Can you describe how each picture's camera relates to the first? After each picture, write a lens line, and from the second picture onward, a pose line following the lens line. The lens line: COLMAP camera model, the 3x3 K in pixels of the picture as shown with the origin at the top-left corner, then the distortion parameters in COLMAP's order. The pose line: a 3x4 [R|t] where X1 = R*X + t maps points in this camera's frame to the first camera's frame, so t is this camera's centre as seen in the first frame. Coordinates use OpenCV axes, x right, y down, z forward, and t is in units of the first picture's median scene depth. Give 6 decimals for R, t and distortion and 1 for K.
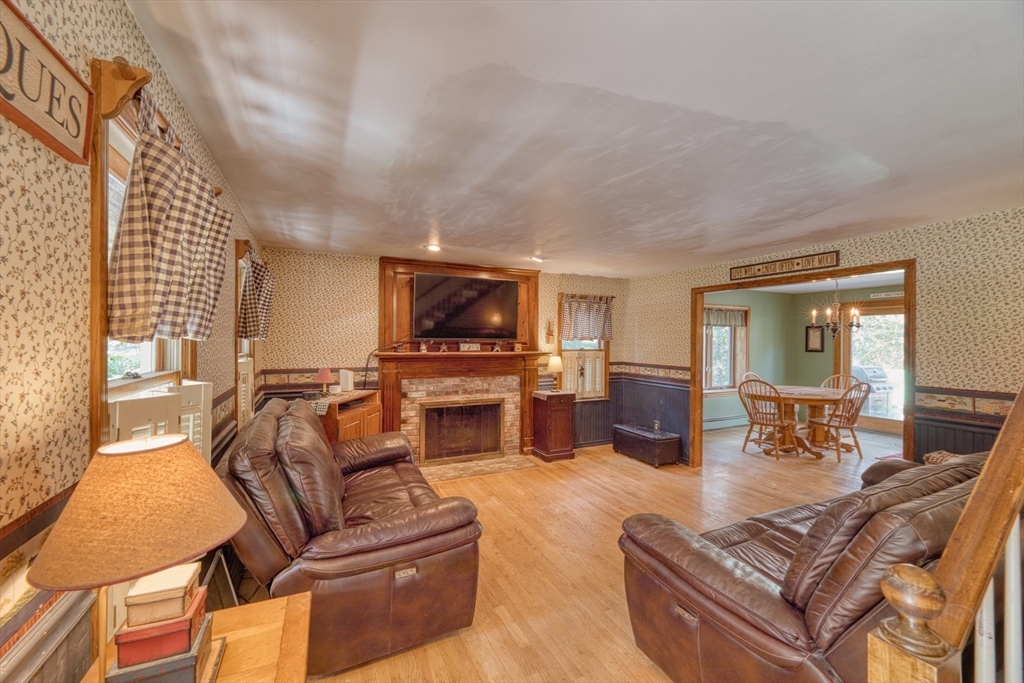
lens RADIAL K [[416.8, 0, 509.6], [0, 416.8, 340.7], [0, 0, 1]] dist [0.001421, -0.002144]
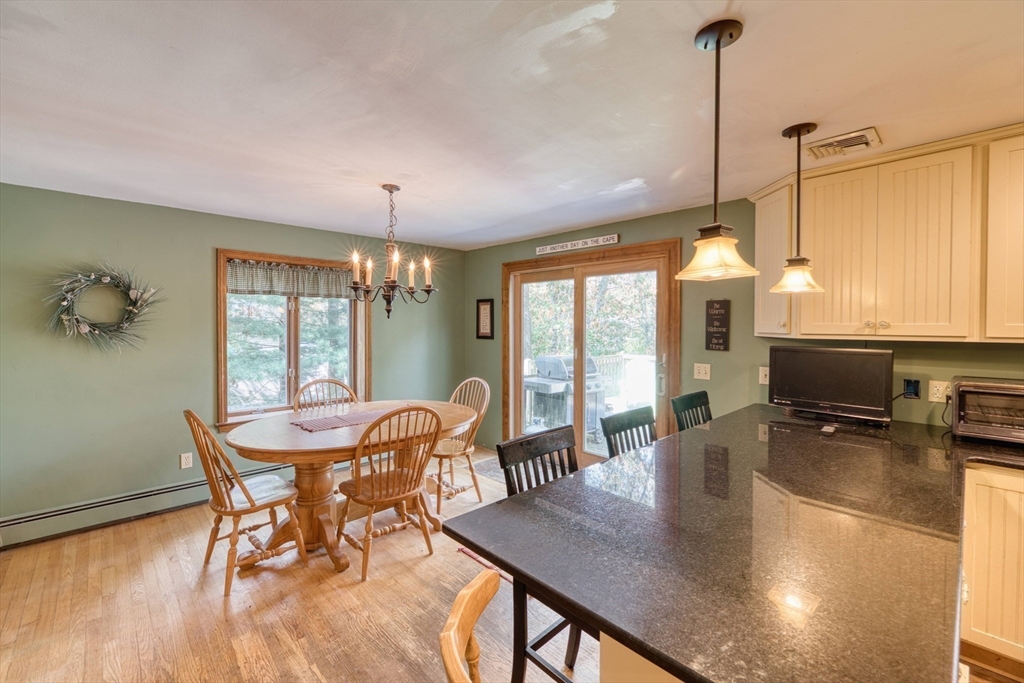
lens RADIAL K [[429.7, 0, 493.9], [0, 429.7, 330.8], [0, 0, 1]] dist [0.003127, -0.000764]
pose [[0.958645, -0.008299, 0.284483, 0.961861], [0.003373, 0.999836, 0.017802, 0.004345], [-0.284584, -0.016107, 0.958516, 0.599715]]
